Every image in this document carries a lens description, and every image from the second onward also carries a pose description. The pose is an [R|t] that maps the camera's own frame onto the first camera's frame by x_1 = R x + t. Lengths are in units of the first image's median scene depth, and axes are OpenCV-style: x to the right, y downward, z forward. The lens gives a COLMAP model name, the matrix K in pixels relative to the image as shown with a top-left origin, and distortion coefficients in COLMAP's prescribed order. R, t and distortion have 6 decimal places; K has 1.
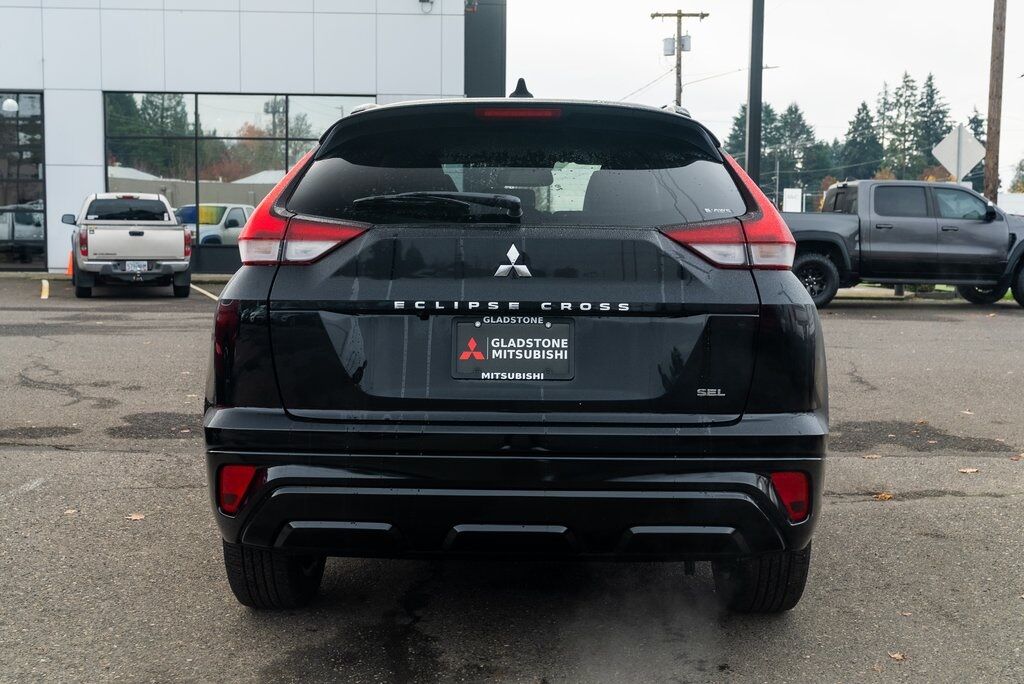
lens RADIAL K [[1216.9, 0, 511.5], [0, 1216.9, 335.4], [0, 0, 1]] dist [-0.002606, 0.000000]
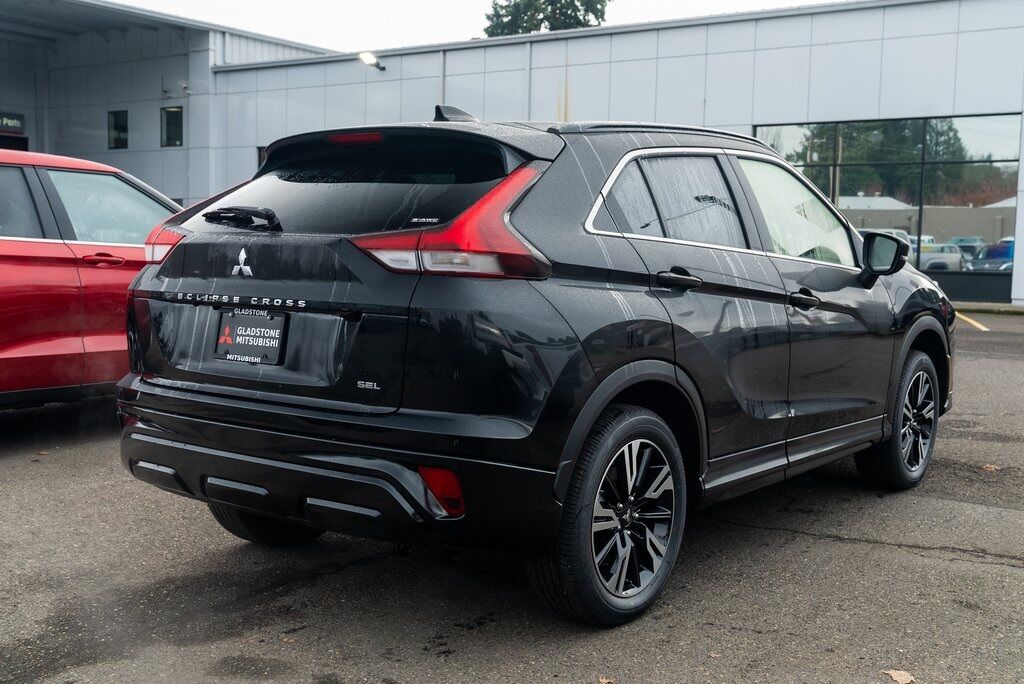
lens RADIAL K [[1201.1, 0, 512.0], [0, 1201.1, 347.8], [0, 0, 1]] dist [-0.014071, 0.000000]
pose [[0.802452, 0.057449, -0.593945, 0.897336], [-0.063555, 0.997921, 0.010656, -0.006370], [0.593323, 0.029198, 0.804435, 0.201724]]
